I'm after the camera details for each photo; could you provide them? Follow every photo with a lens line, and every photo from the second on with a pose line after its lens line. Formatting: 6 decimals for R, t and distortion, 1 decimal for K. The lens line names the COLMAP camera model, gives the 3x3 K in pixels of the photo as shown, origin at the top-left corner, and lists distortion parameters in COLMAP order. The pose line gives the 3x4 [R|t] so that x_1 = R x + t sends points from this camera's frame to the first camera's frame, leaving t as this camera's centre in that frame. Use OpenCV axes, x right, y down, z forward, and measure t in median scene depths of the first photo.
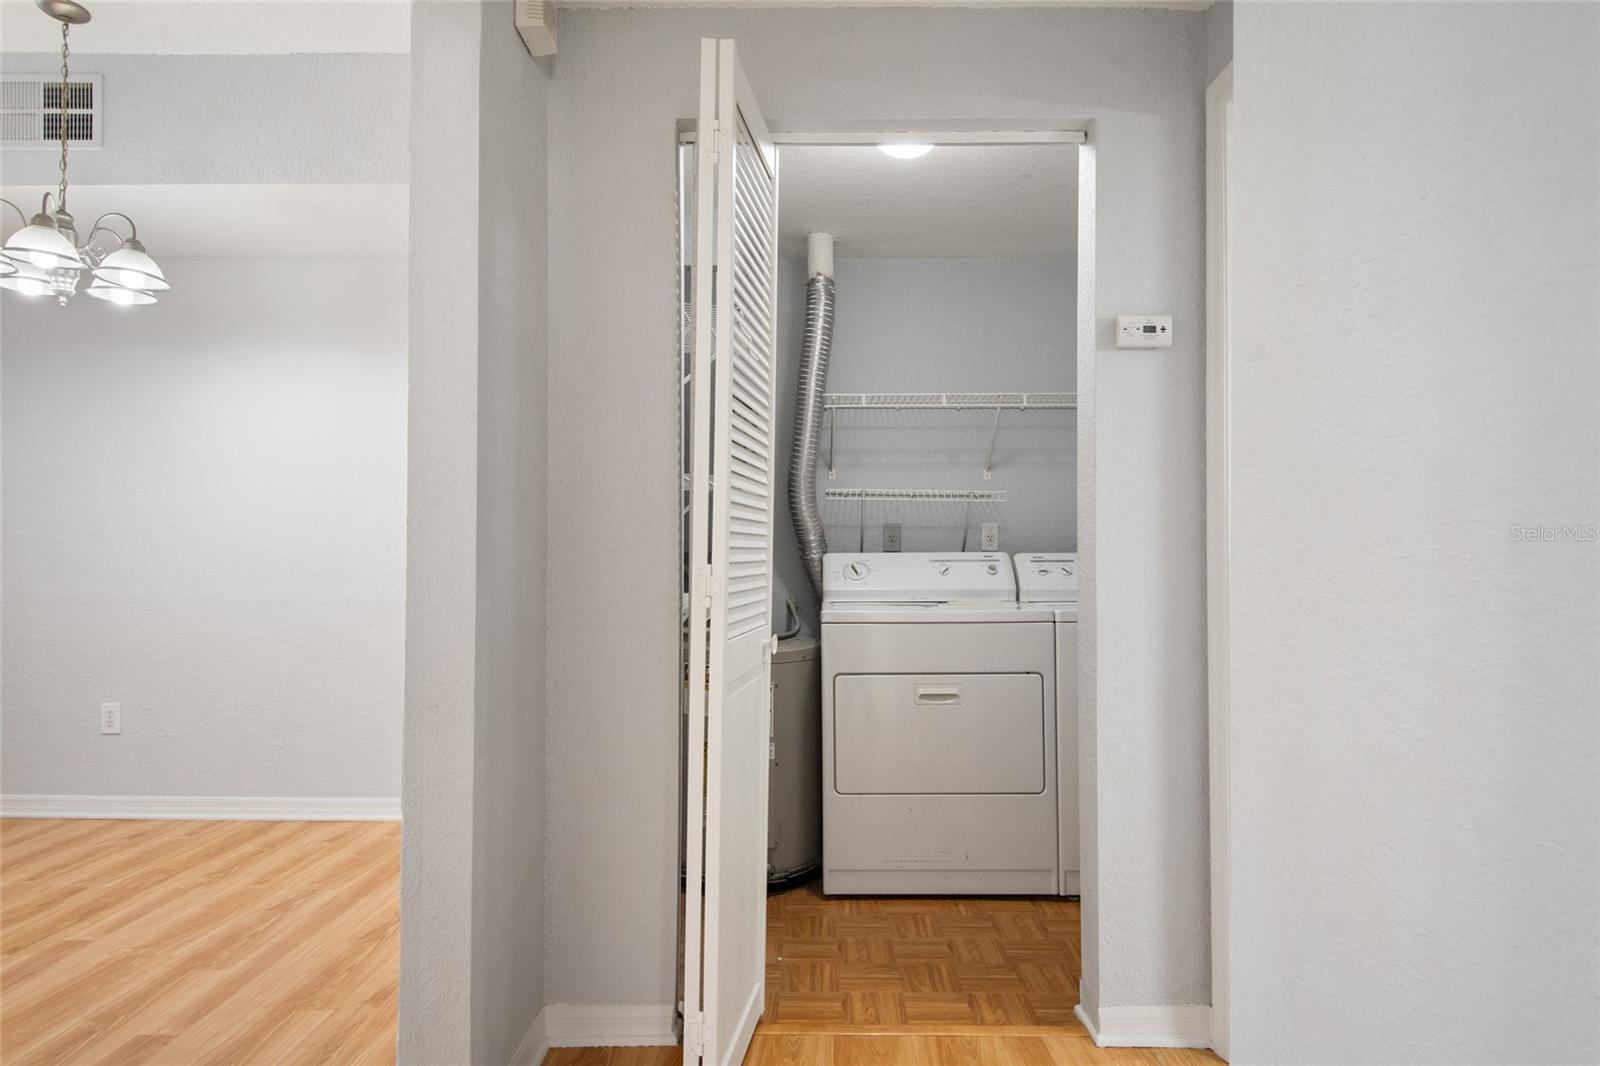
lens RADIAL K [[847.5, 0, 798.8], [0, 847.5, 550.6], [0, 0, 1]] dist [0.026449, -0.018963]
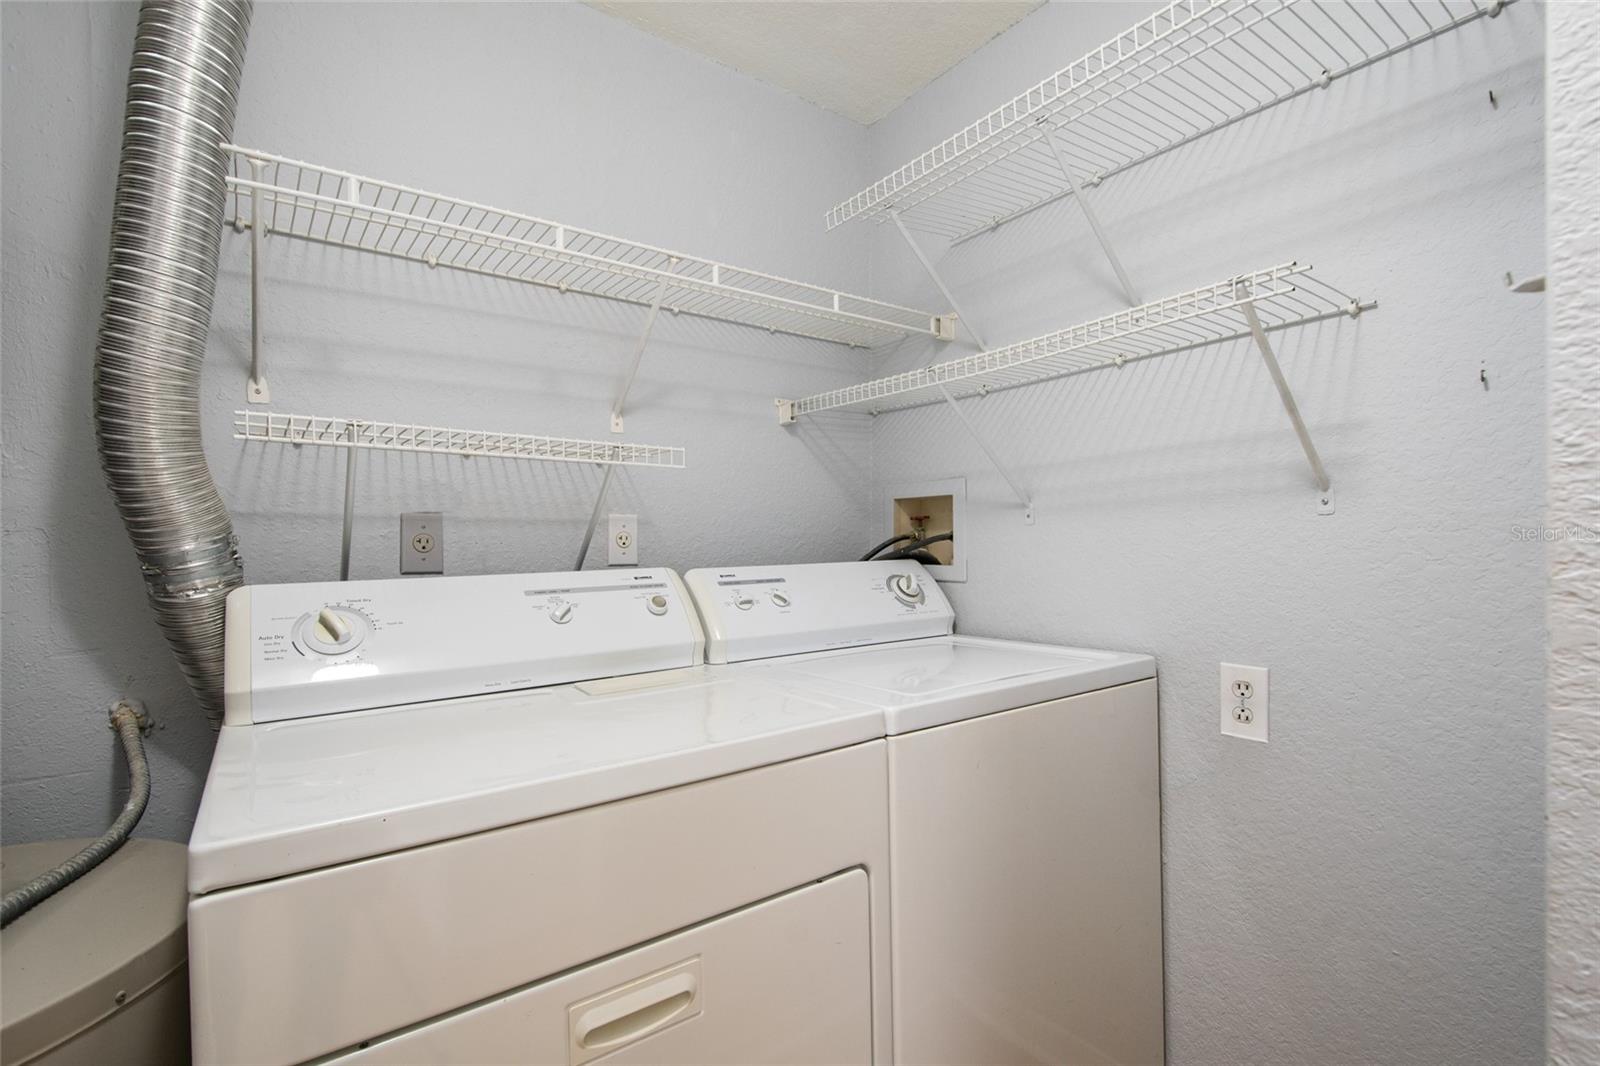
lens RADIAL K [[752.4, 0, 807.0], [0, 752.4, 535.7], [0, 0, 1]] dist [0.020720, -0.017811]
pose [[0.794375, -0.005751, 0.607401, 0.029316], [0.016044, 0.999805, -0.011516, -0.011562], [-0.607216, 0.018893, 0.794312, 0.585997]]
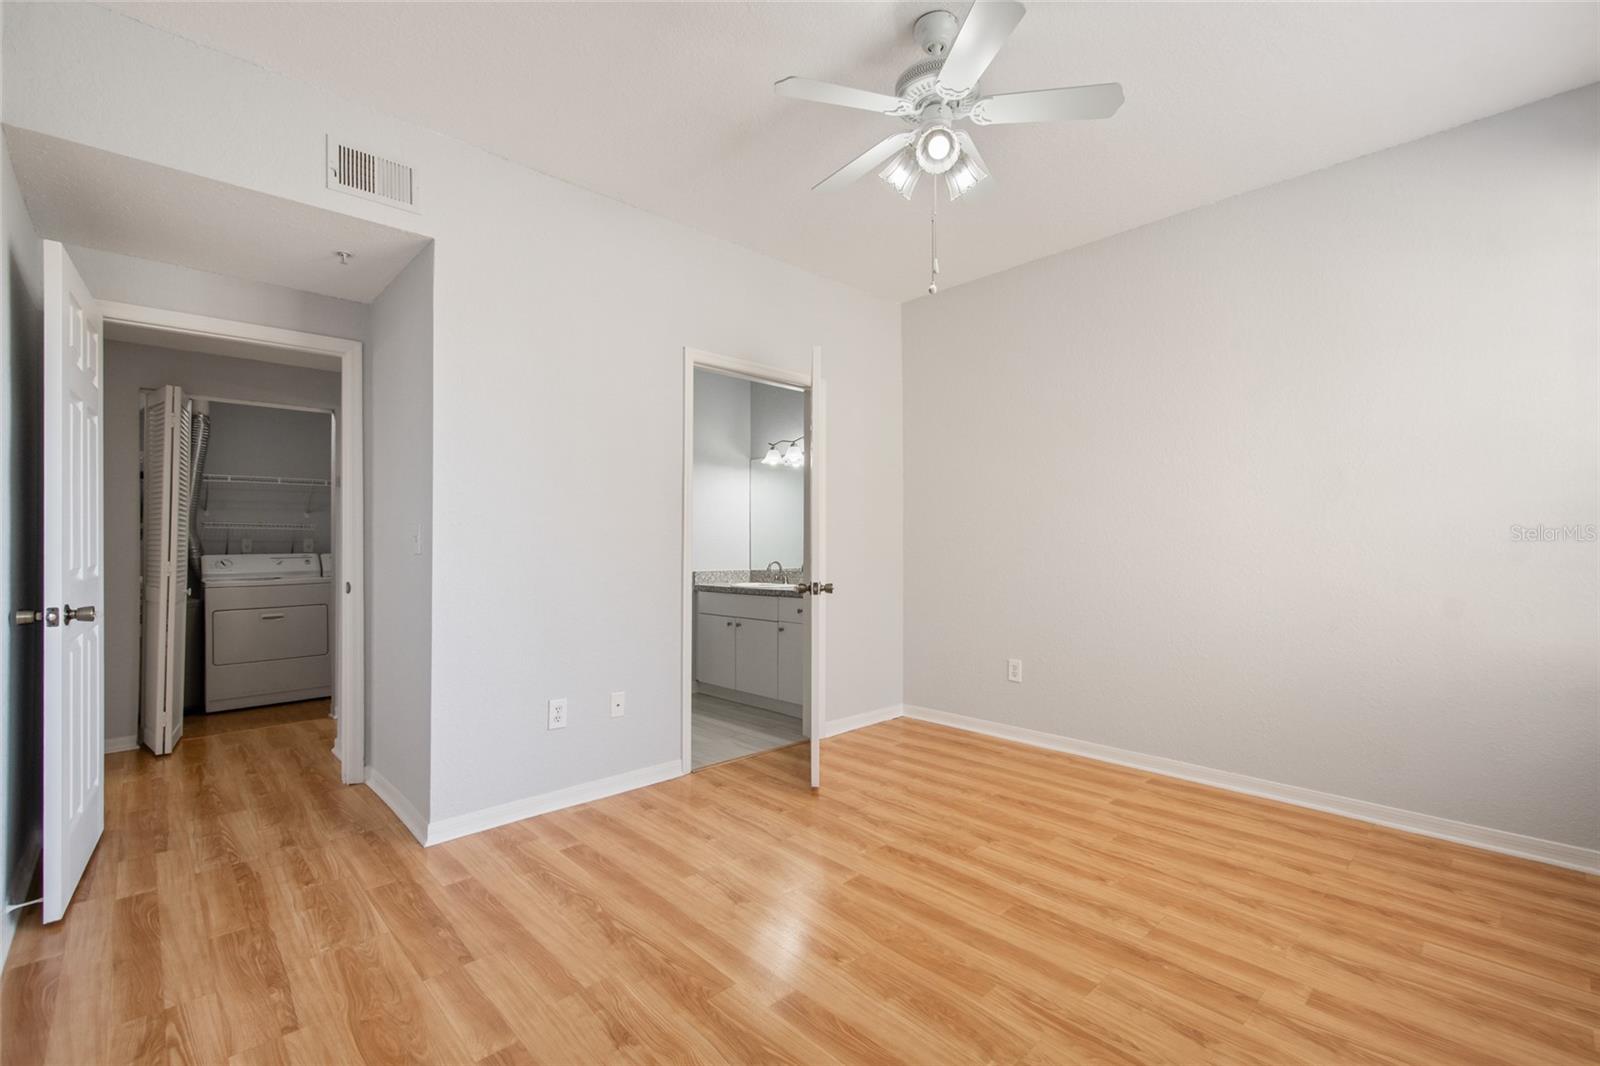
lens RADIAL K [[697.6, 0, 815.7], [0, 697.6, 535.5], [0, 0, 1]] dist [0.013972, -0.007642]
pose [[0.702528, 0.004242, 0.711643, -0.127292], [0.004118, 0.999941, -0.010025, -0.020011], [-0.711644, 0.009973, 0.702470, -1.130319]]
